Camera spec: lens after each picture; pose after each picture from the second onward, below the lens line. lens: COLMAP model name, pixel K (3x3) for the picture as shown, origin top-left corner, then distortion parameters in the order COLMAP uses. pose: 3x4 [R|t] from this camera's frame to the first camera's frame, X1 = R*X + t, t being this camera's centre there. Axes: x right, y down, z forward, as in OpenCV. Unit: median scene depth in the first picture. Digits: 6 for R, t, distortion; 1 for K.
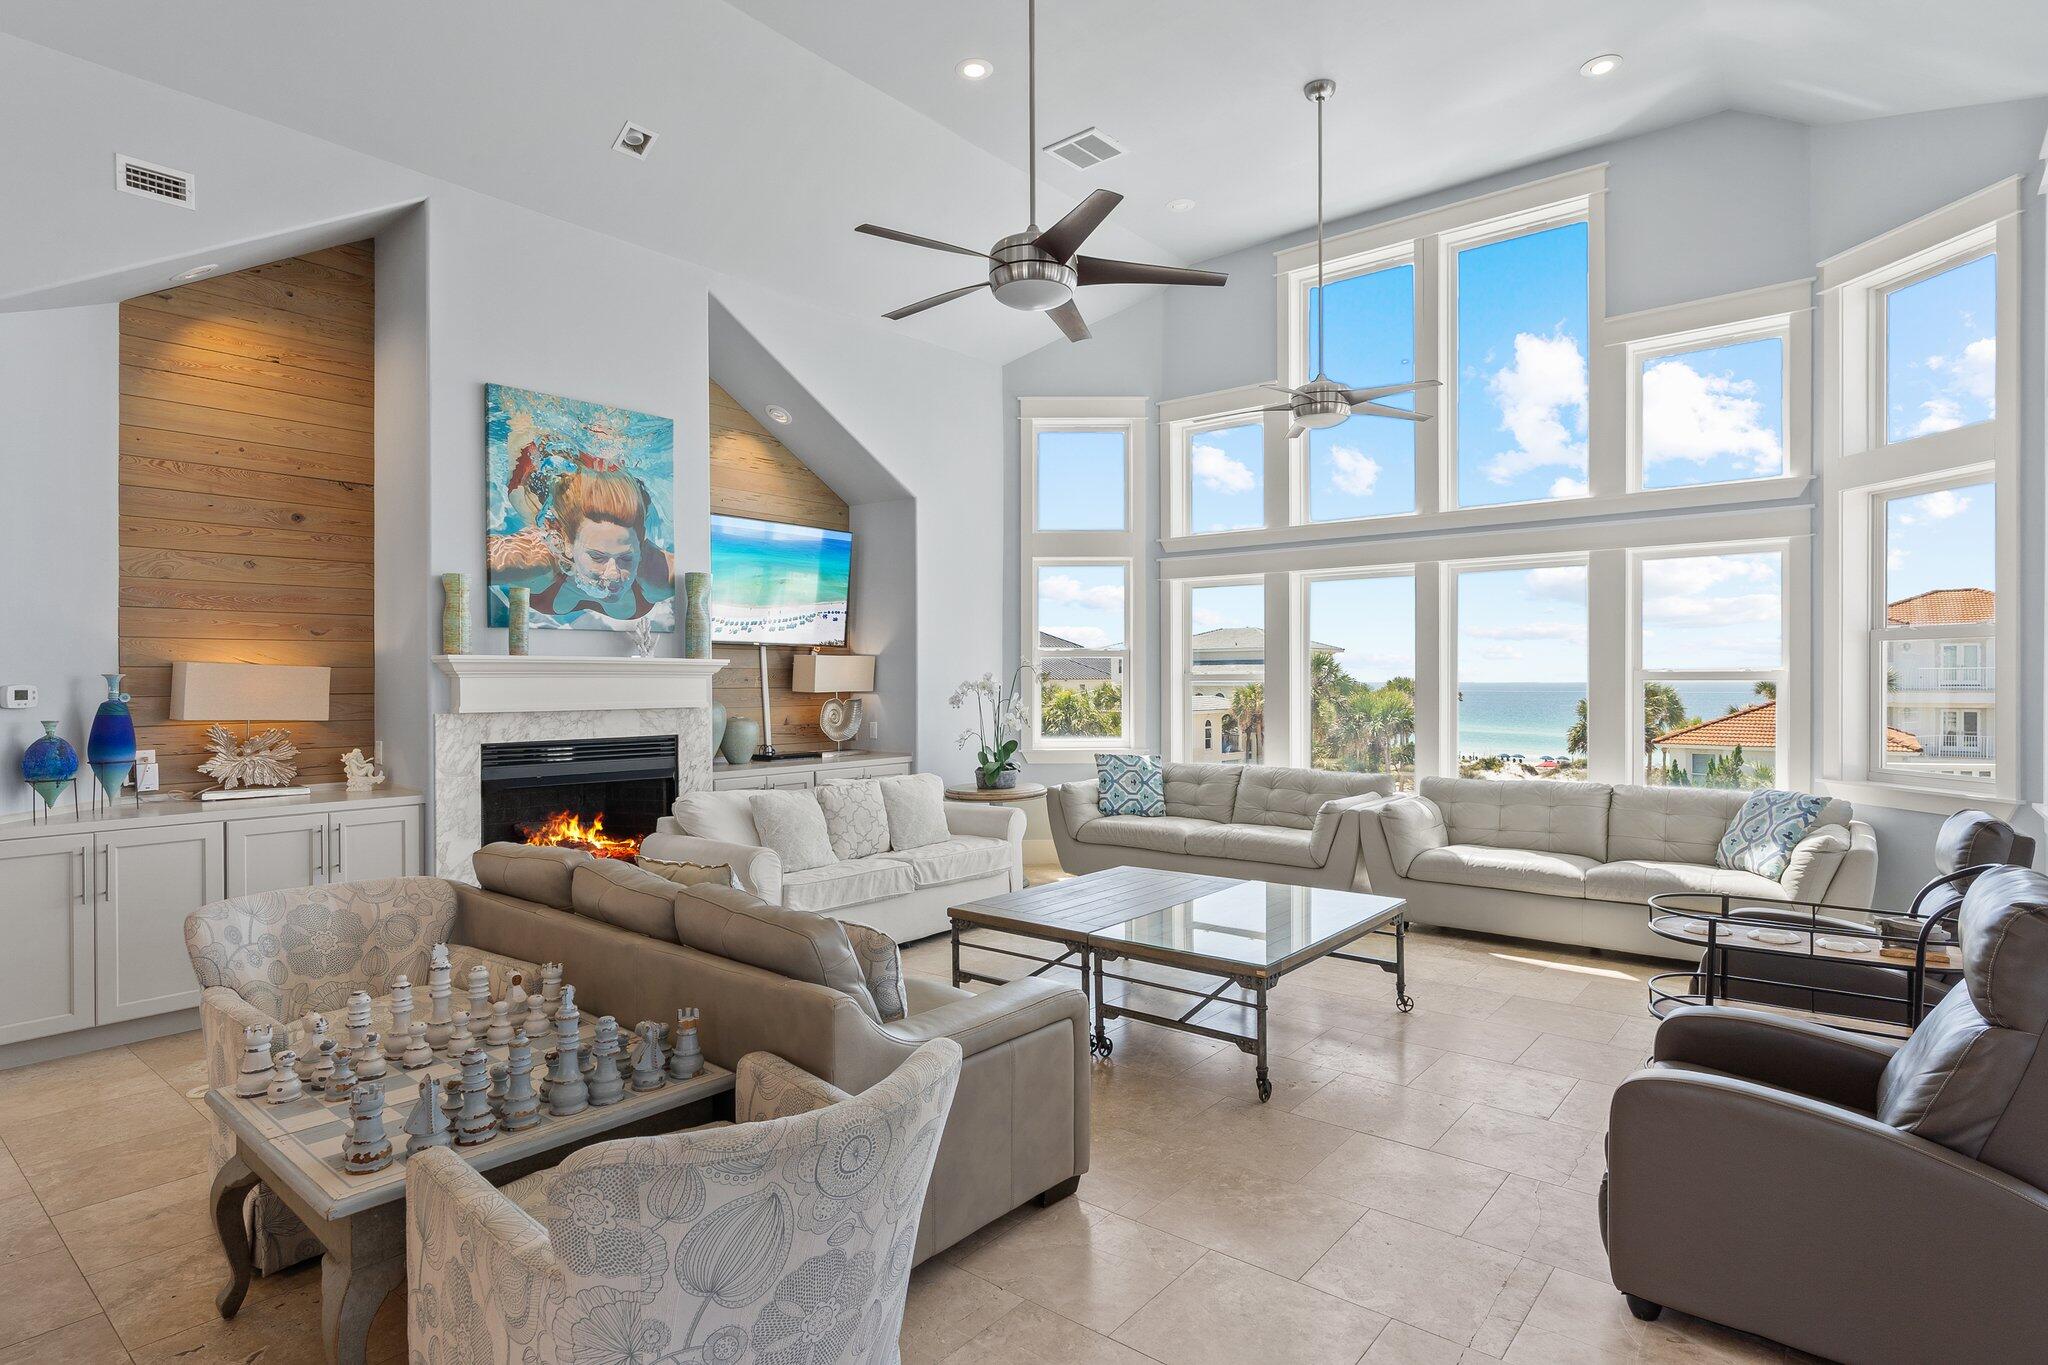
lens RADIAL K [[1072.7, 0, 1024.0], [0, 1072.7, 682.5], [0, 0, 1]] dist [-0.001457, 0.000481]
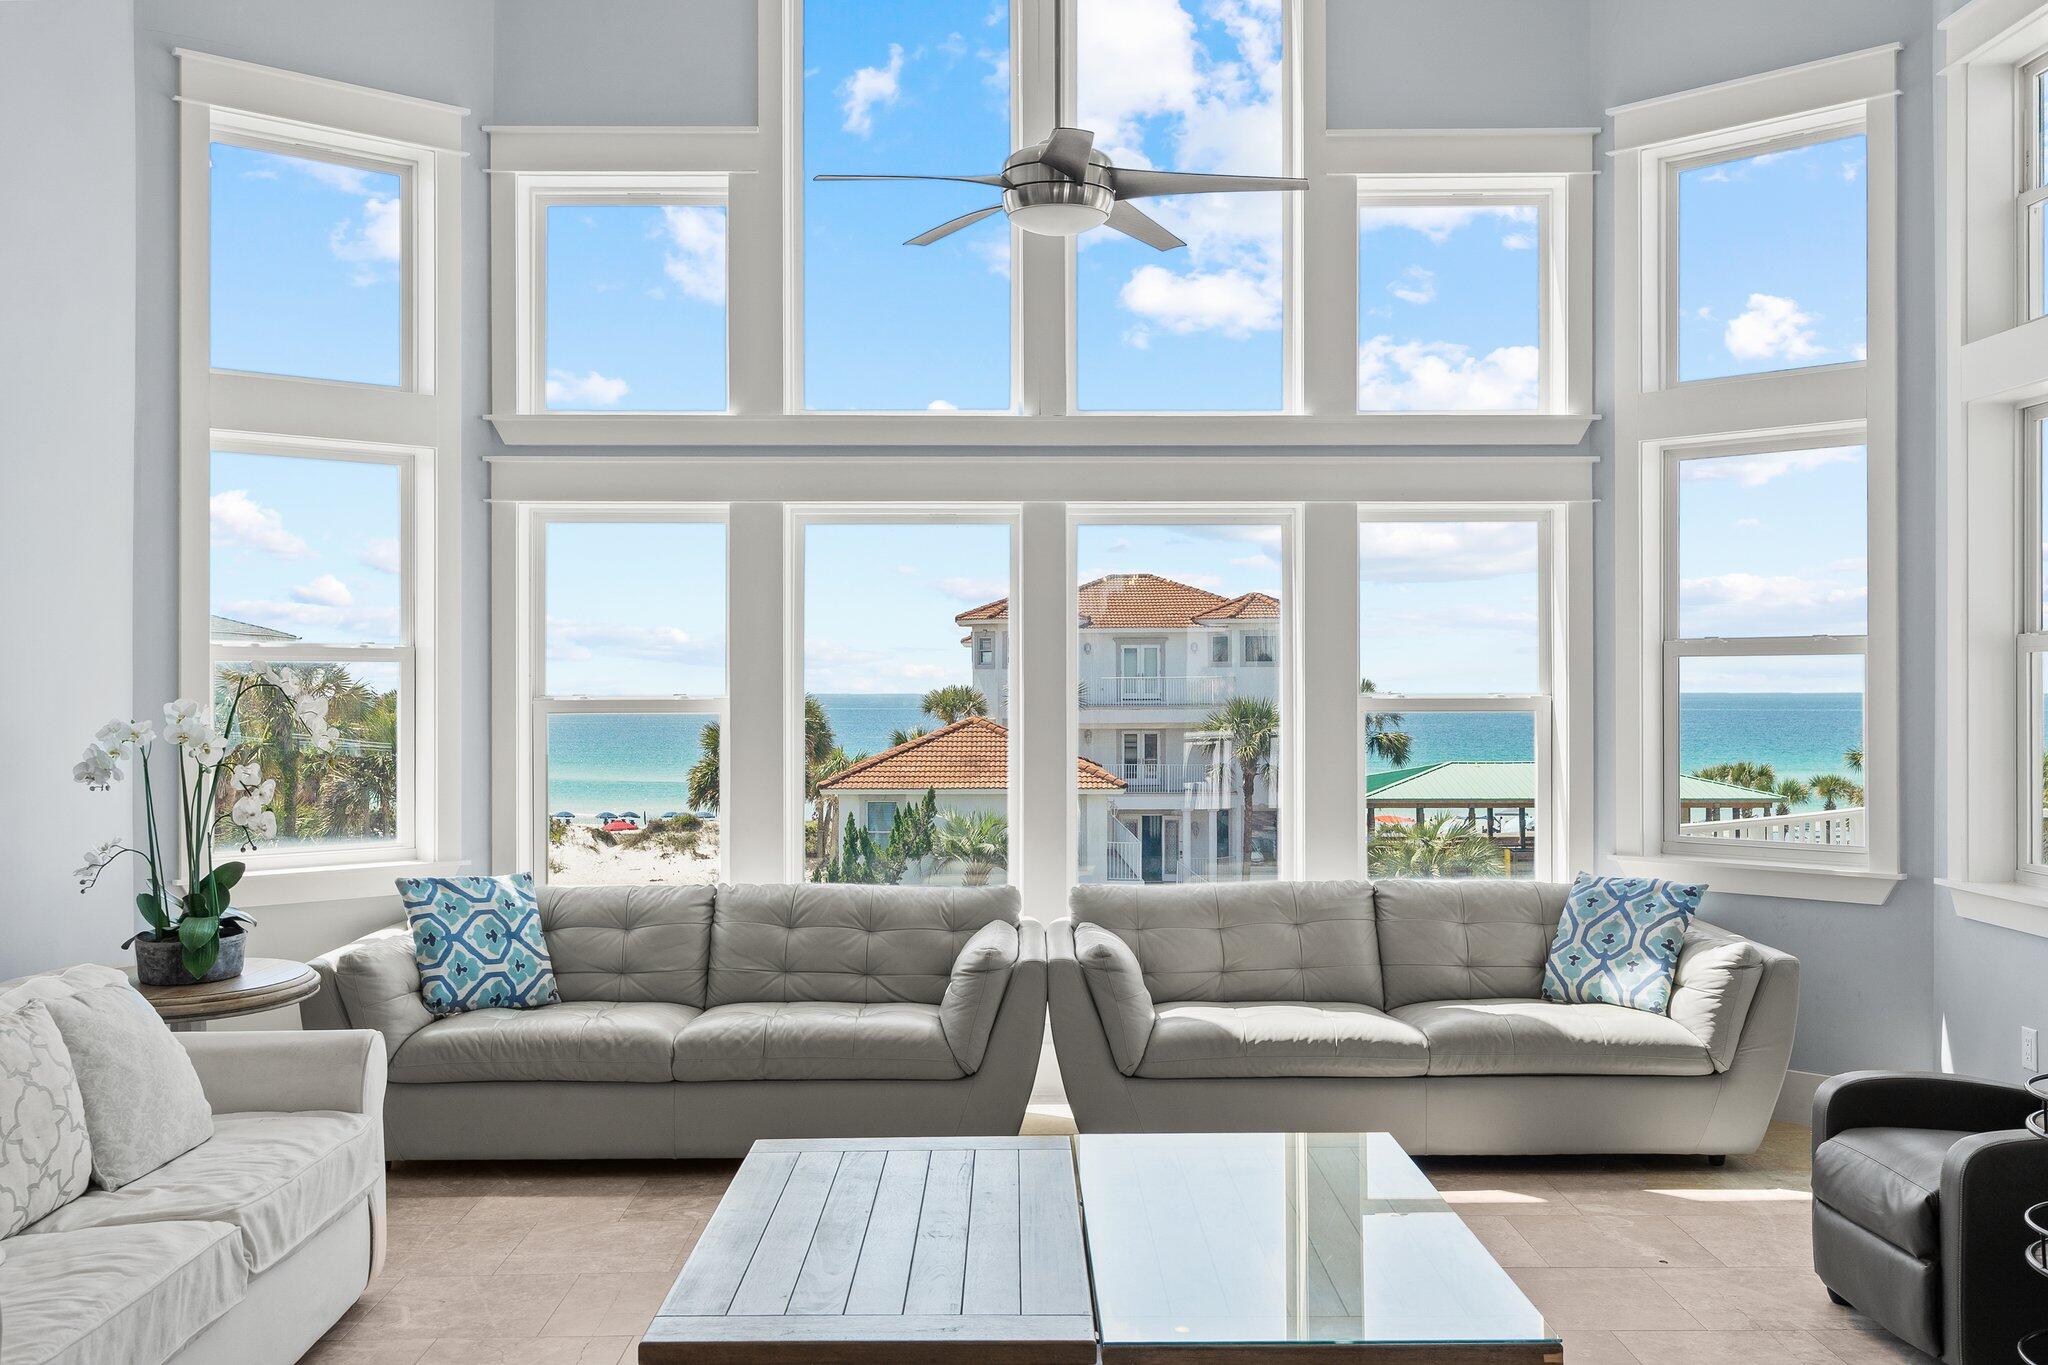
lens RADIAL K [[1834.0, 0, 1024.0], [0, 1834.0, 682.5], [0, 0, 1]] dist [0.000969, 0.006170]
pose [[0.770226, 0.002635, 0.637766, -0.254222], [0.001802, 0.999978, -0.006308, -0.012201], [-0.637769, 0.006008, 0.770205, 0.278187]]
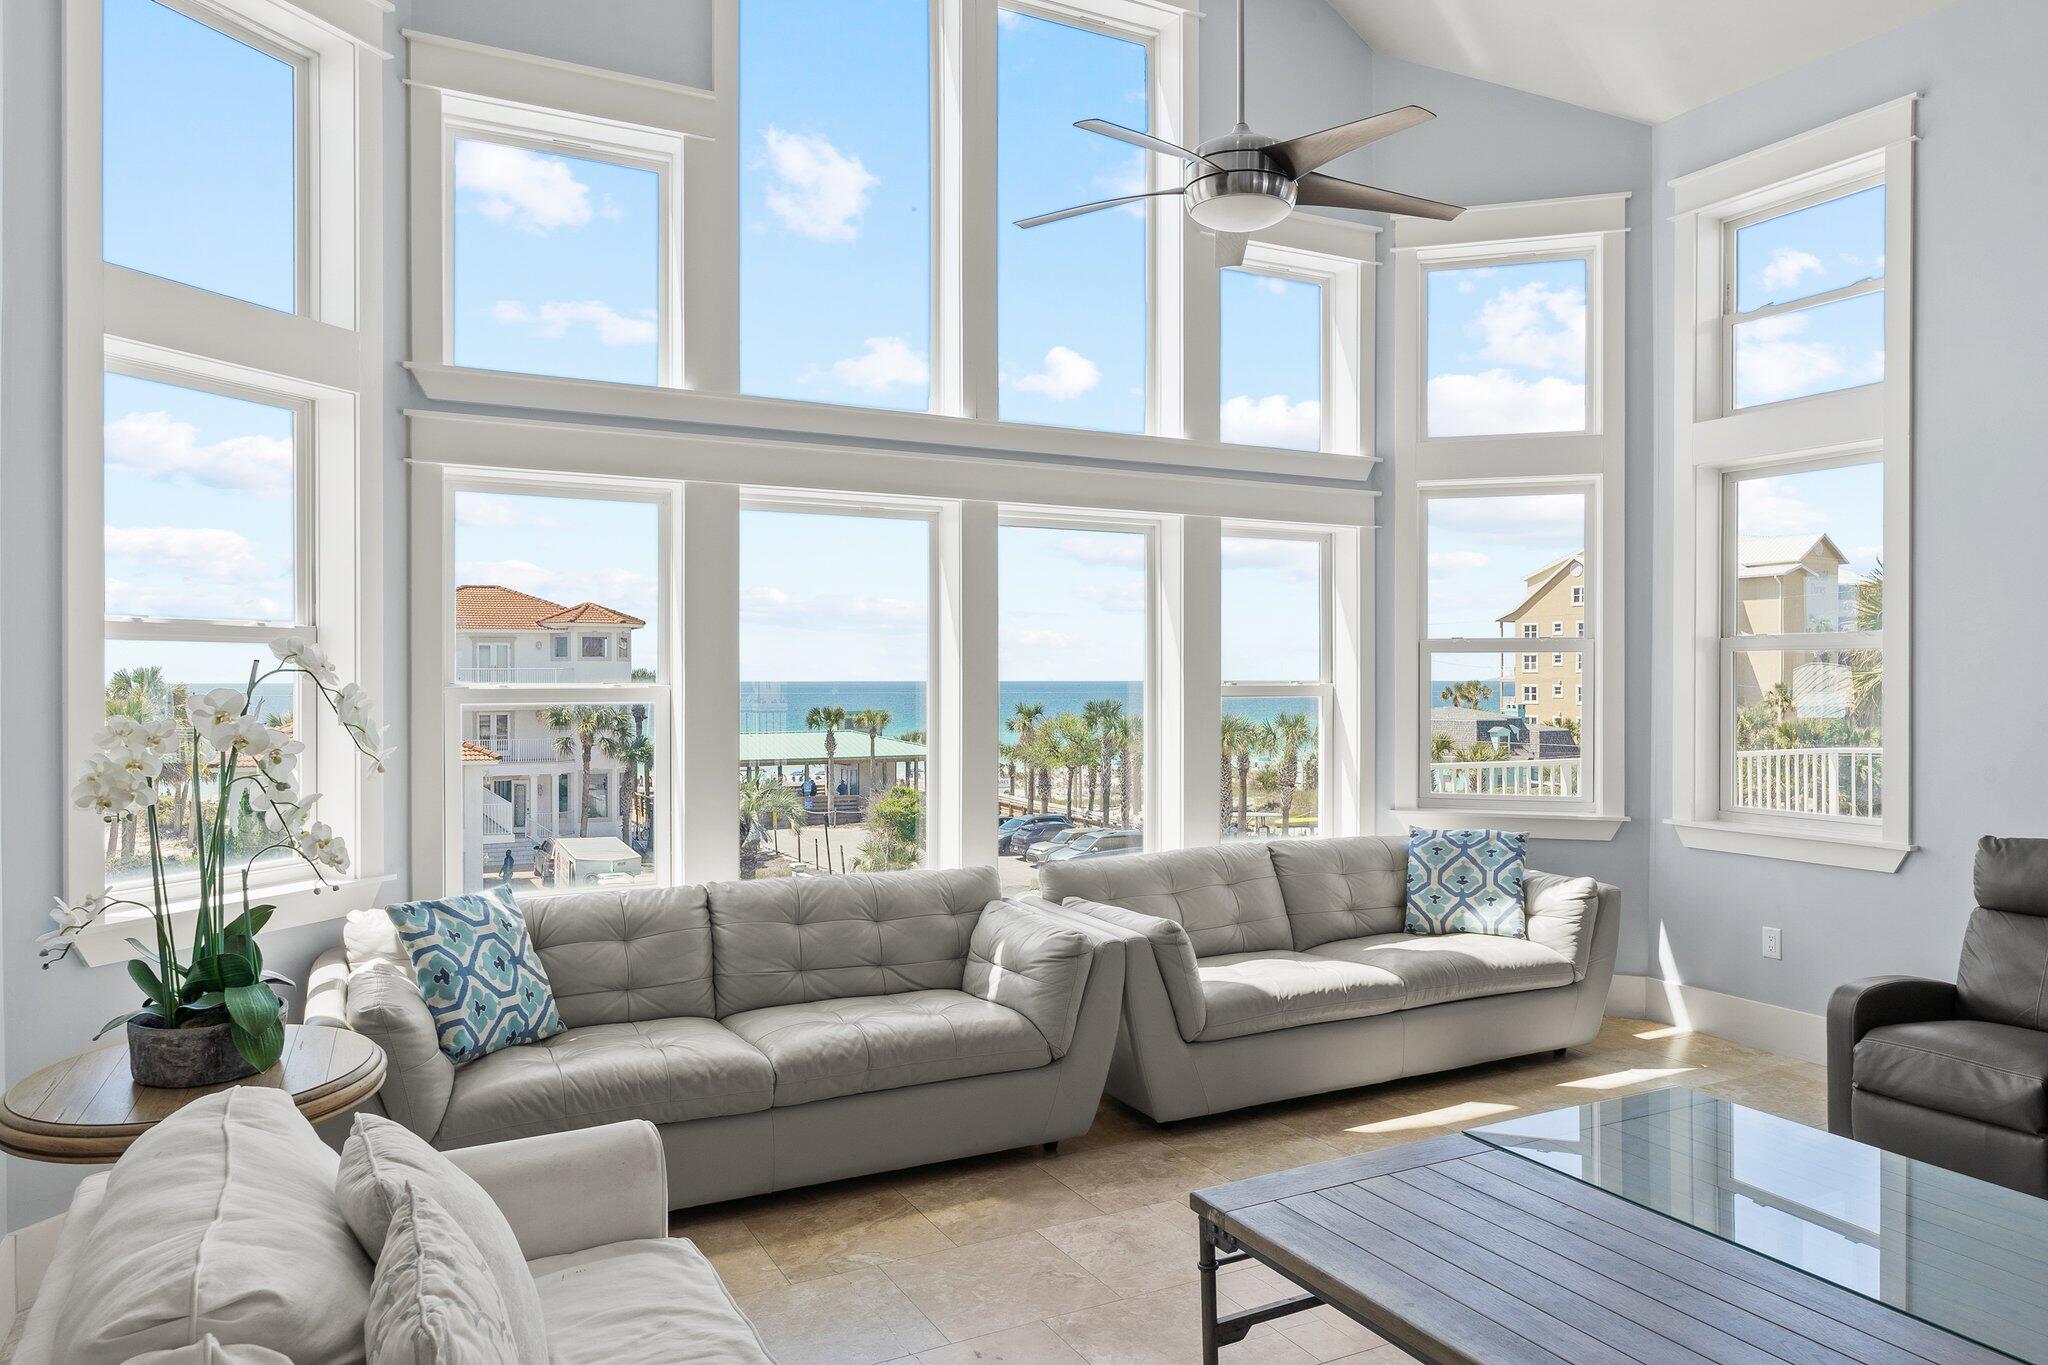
lens RADIAL K [[1348.8, 0, 1024.0], [0, 1348.8, 682.5], [0, 0, 1]] dist [-0.002921, -0.000359]
pose [[0.395557, -0.001515, 0.918440, -0.314093], [0.001727, 0.999998, 0.000906, -0.012562], [-0.918440, 0.001228, 0.395559, 0.707646]]
